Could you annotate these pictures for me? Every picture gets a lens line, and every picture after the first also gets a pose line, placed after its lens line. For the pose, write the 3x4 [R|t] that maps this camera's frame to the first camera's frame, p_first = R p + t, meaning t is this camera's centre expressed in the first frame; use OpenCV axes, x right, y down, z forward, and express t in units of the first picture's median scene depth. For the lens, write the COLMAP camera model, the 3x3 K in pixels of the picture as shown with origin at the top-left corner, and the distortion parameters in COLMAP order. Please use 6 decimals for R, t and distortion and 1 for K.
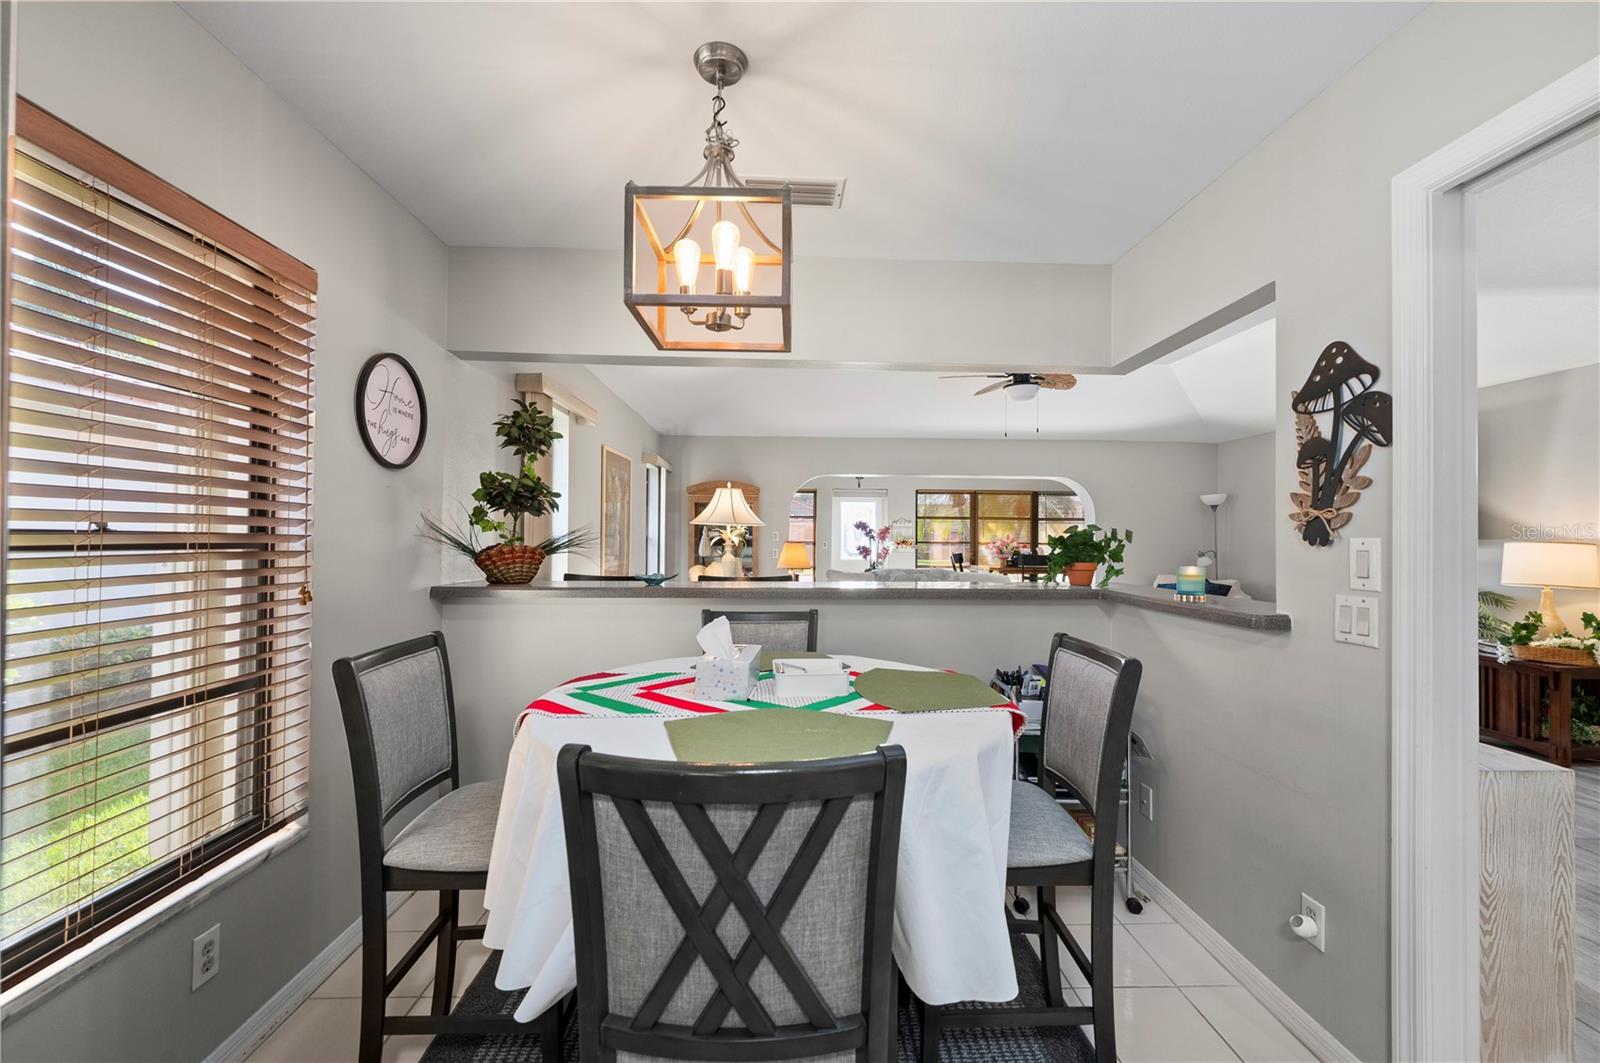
lens RADIAL K [[664.9, 0, 800.0], [0, 664.9, 531.5], [0, 0, 1]] dist [-0.000945, -0.000138]
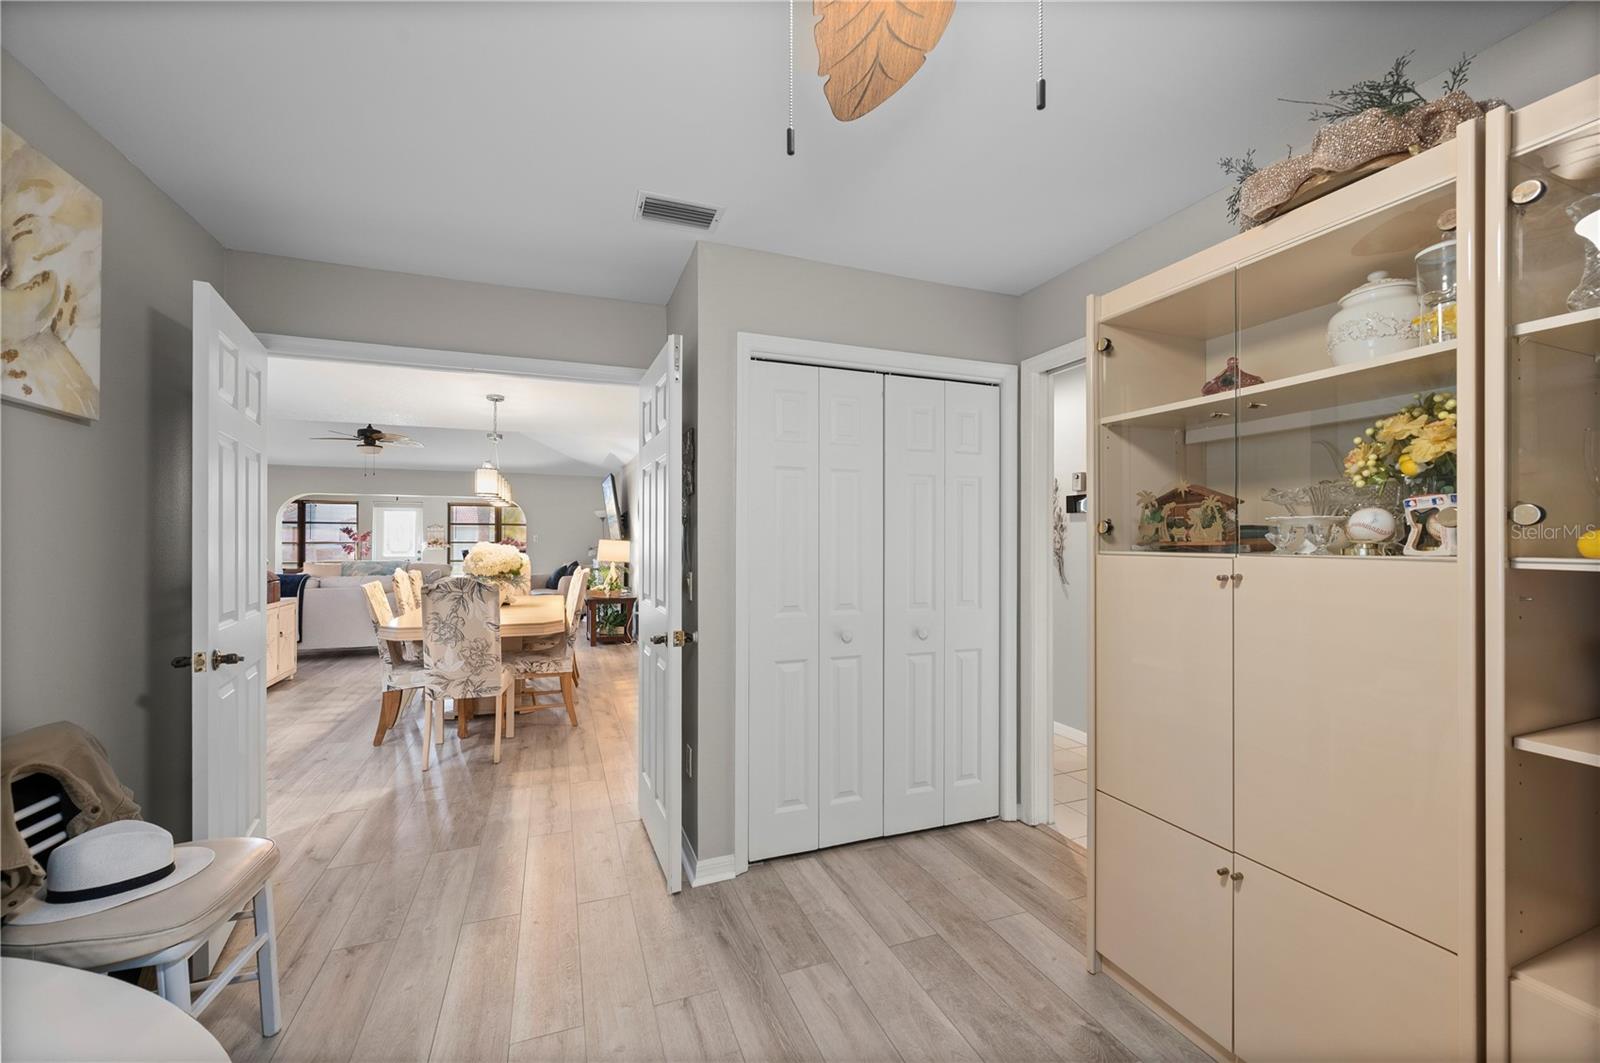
lens RADIAL K [[636.6, 0, 801.7], [0, 636.6, 537.2], [0, 0, 1]] dist [-0.000843, -0.000051]
pose [[0.945845, -0.003716, 0.324598, 1.427715], [0.001422, 0.999972, 0.007304, -0.008637], [-0.324616, -0.006447, 0.945824, -1.446350]]
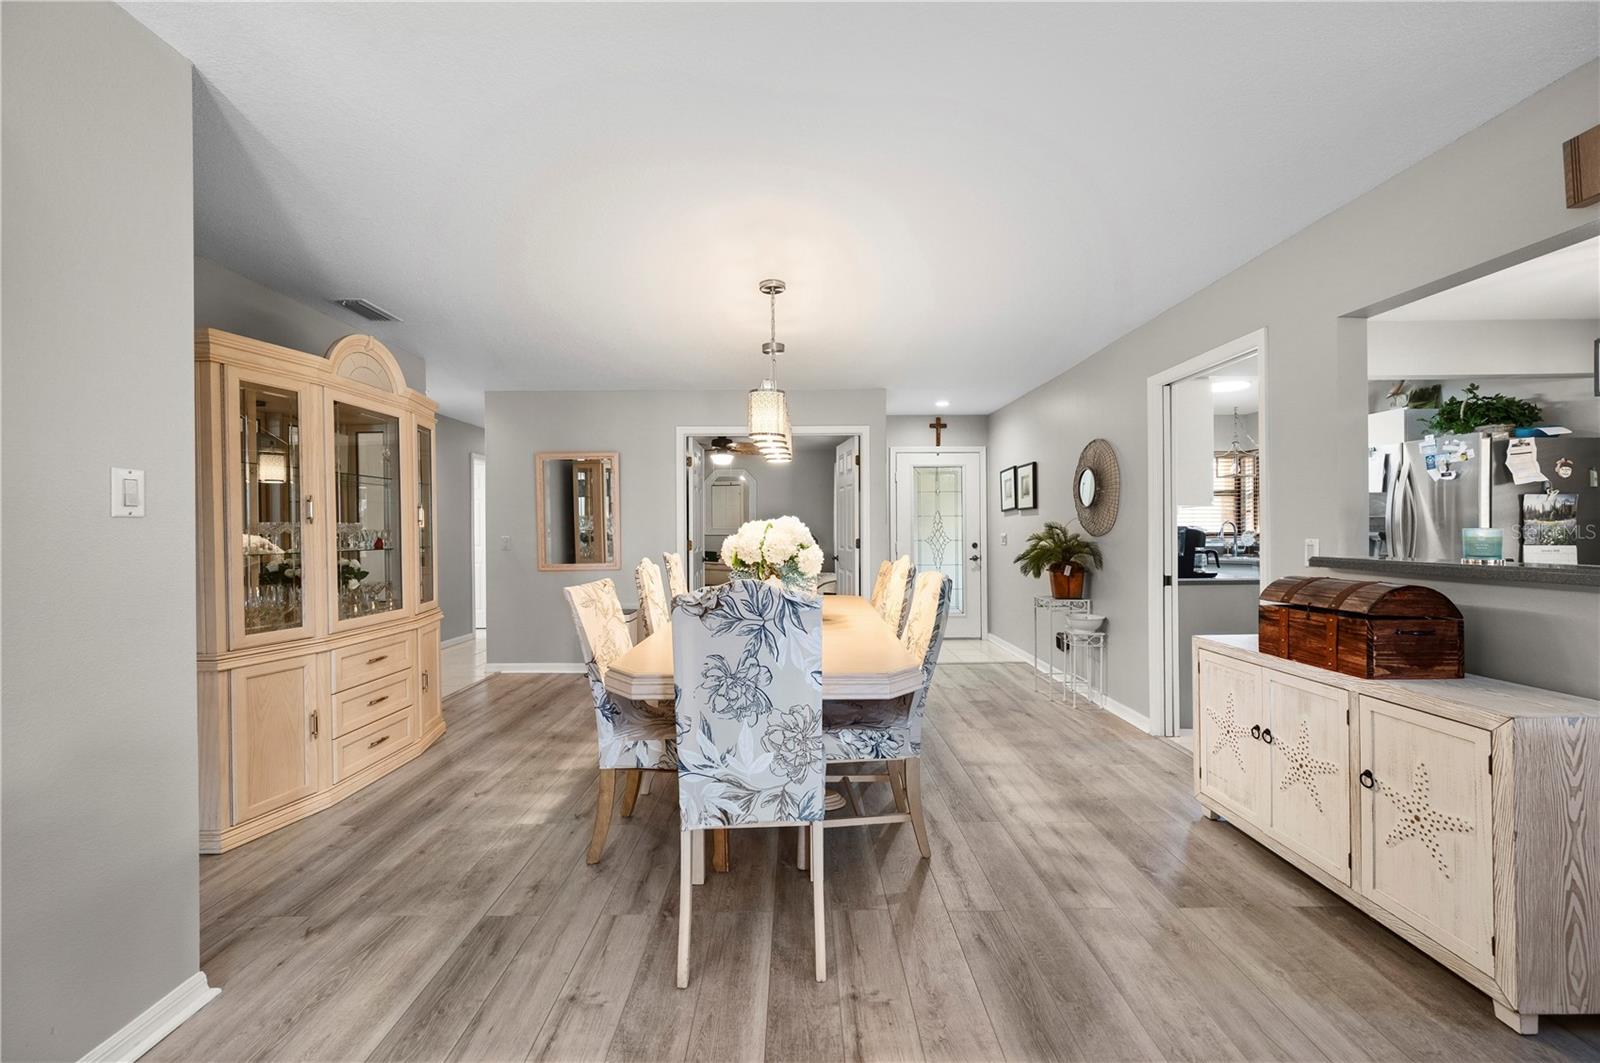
lens RADIAL K [[629.3, 0, 800.0], [0, 629.3, 531.5], [0, 0, 1]] dist [-0.000963, 0.000070]
pose [[-0.999316, -0.000939, 0.036972, 1.125367], [-0.001278, 0.999957, -0.009142, 0.049391], [-0.036962, -0.009183, -0.999274, 1.440581]]
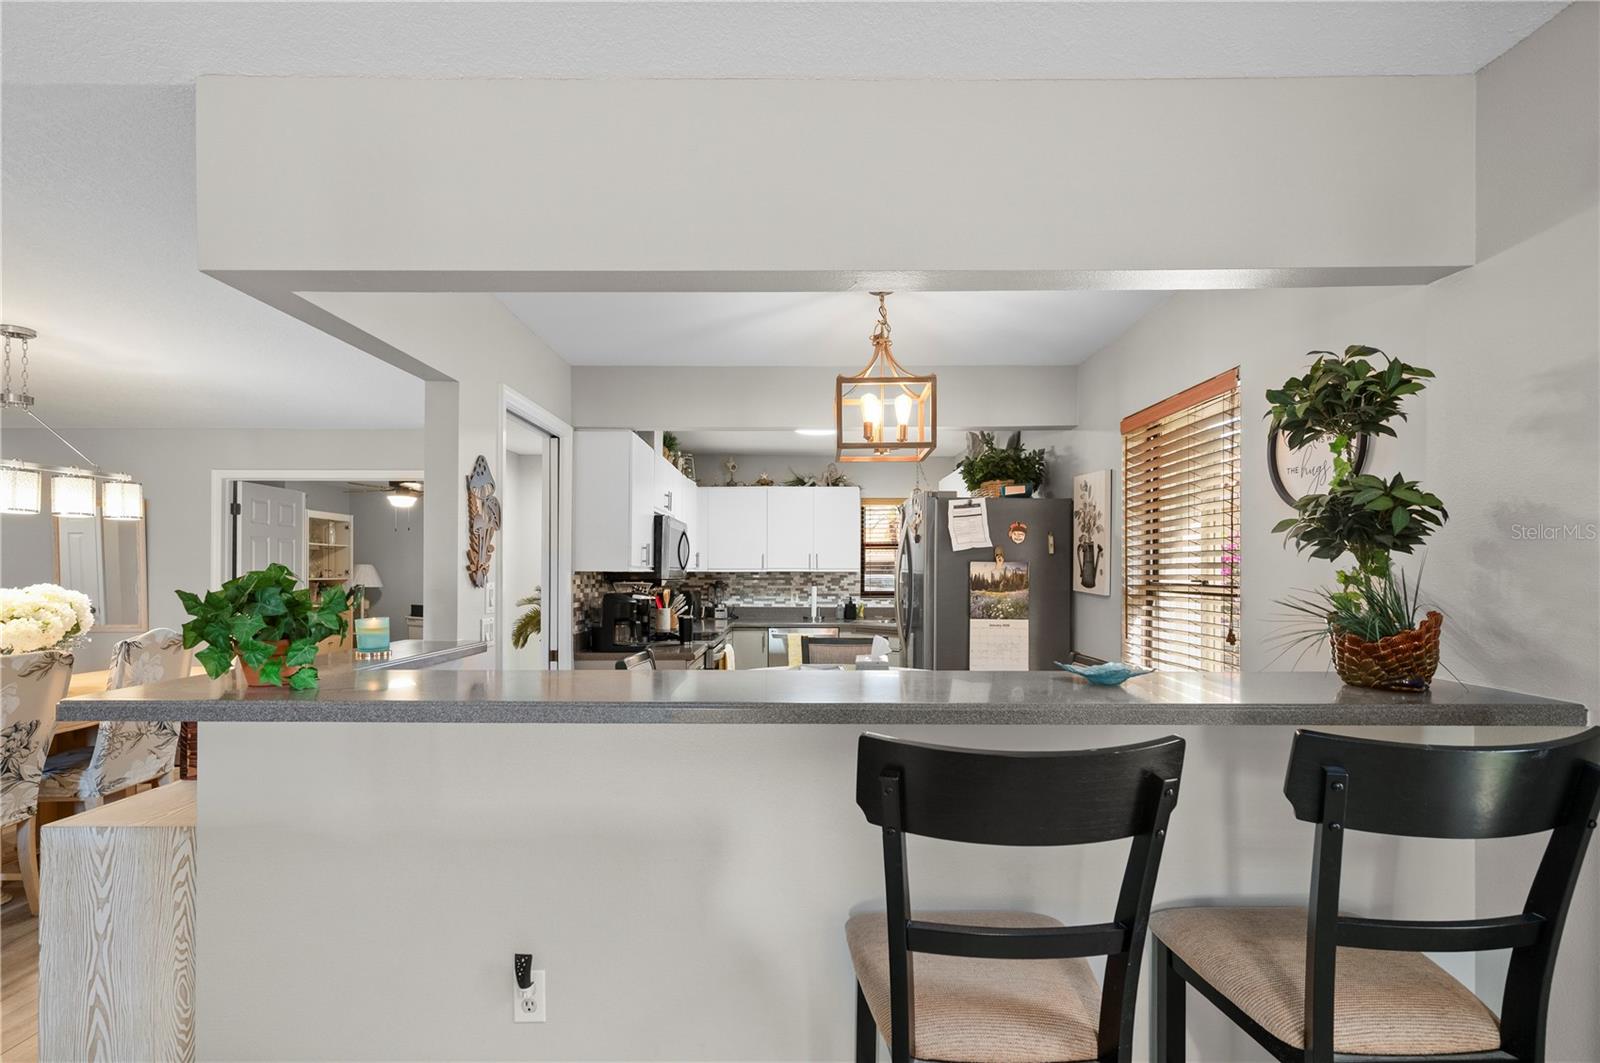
lens RADIAL K [[740.9, 0, 799.3], [0, 740.9, 569.0], [0, 0, 1]] dist [-0.002689, -0.000014]
pose [[-0.999246, -0.008105, 0.037975, 0.002751], [-0.008695, 0.999844, -0.015404, -0.001107], [-0.037844, -0.015723, -0.999160, 1.467753]]
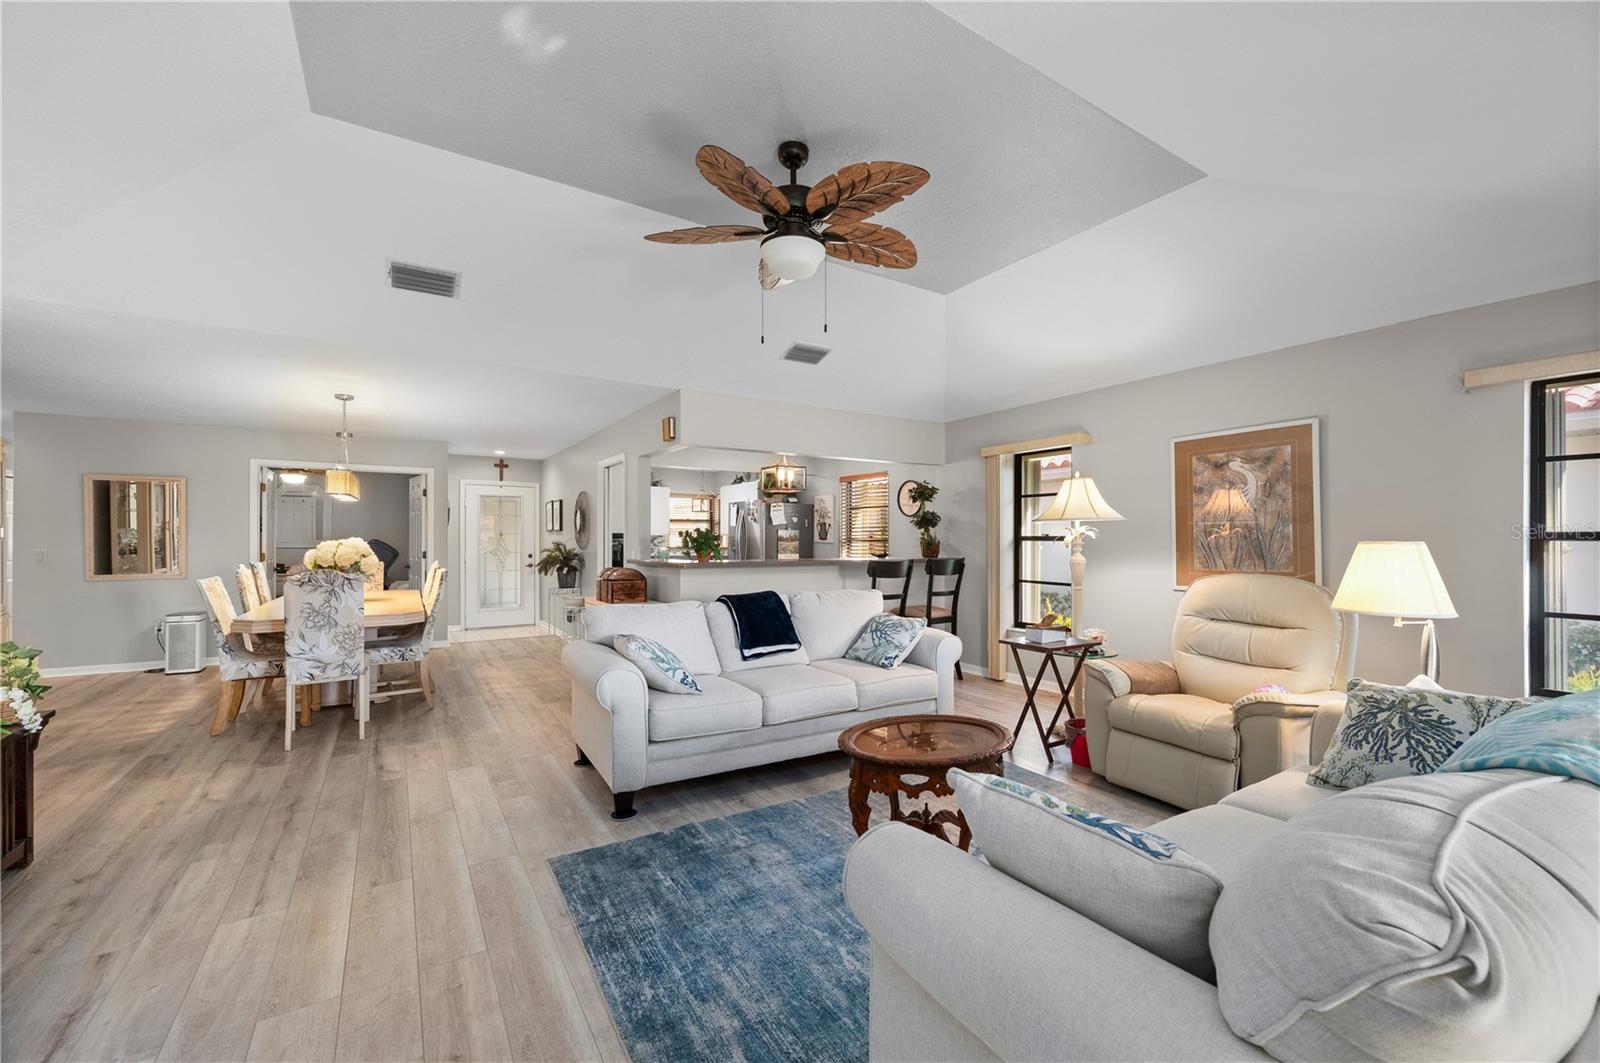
lens RADIAL K [[637.0, 0, 798.3], [0, 637.0, 538.0], [0, 0, 1]] dist [-0.002986, -0.000108]
pose [[-0.864752, -0.009279, -0.502114, 1.009943], [-0.000791, 0.999853, -0.017114, 0.043472], [0.502199, -0.014403, -0.864632, 2.489780]]
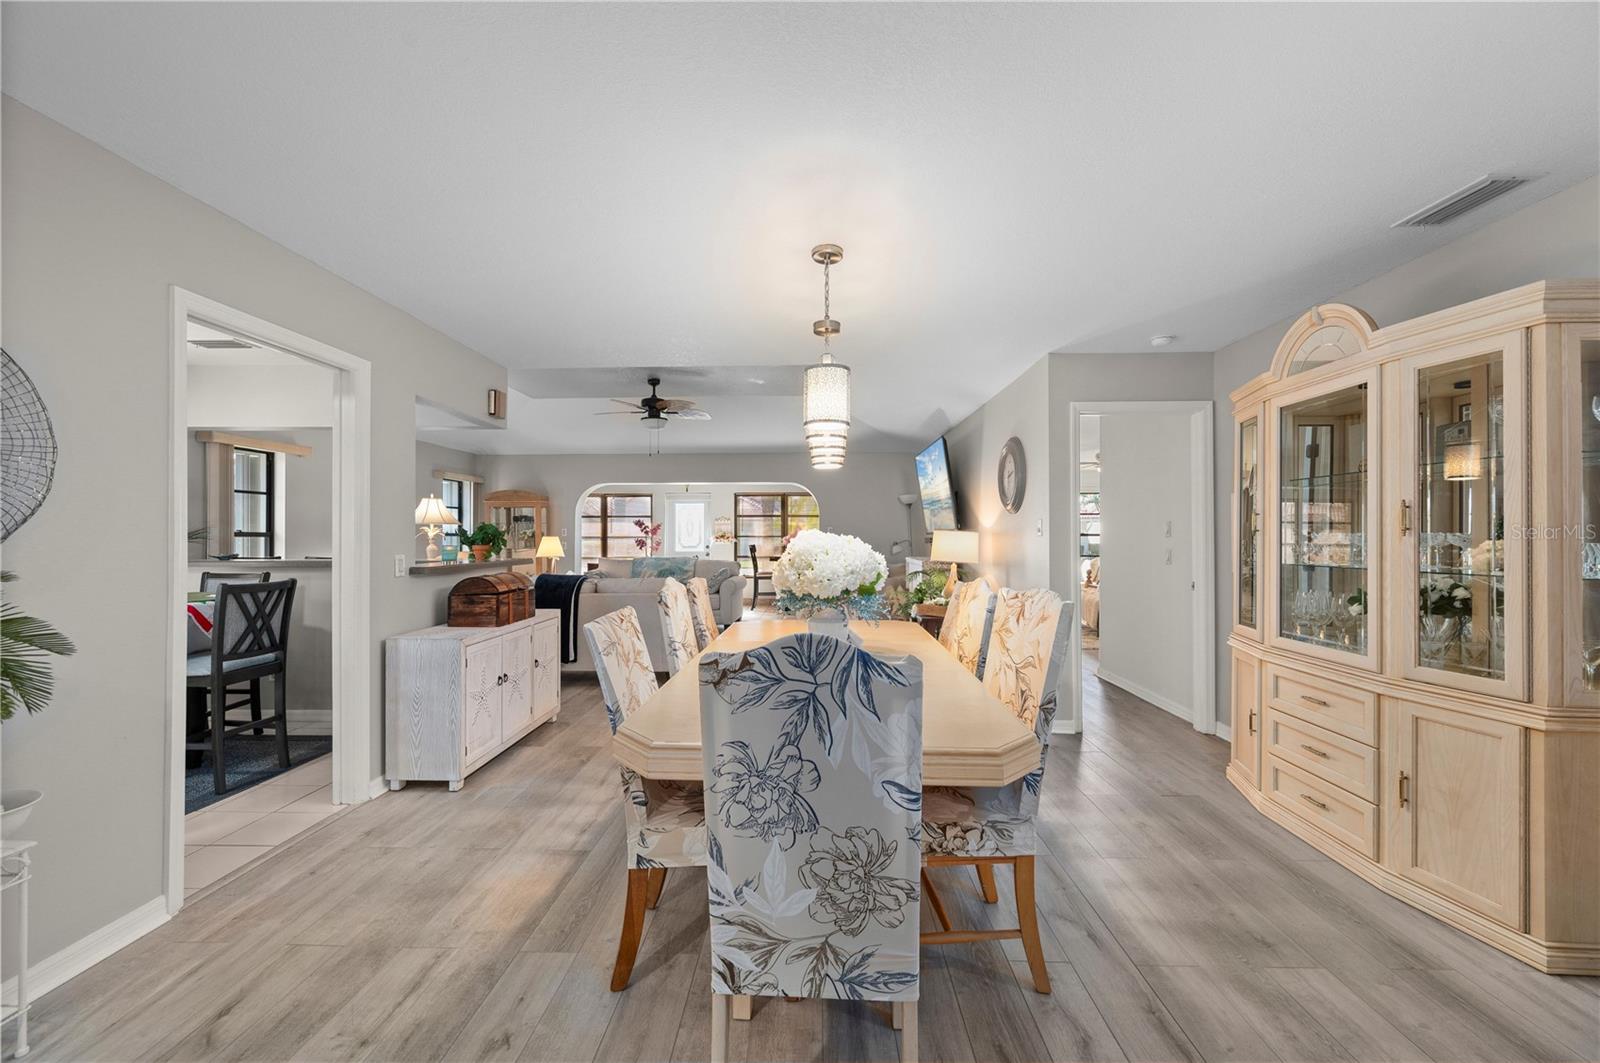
lens RADIAL K [[629.3, 0, 800.0], [0, 629.3, 531.5], [0, 0, 1]] dist [-0.000963, 0.000070]
pose [[0.997690, -0.010064, -0.067185, 1.227147], [0.010339, 0.999940, 0.003736, 0.013628], [0.067144, -0.004422, 0.997734, -0.462152]]
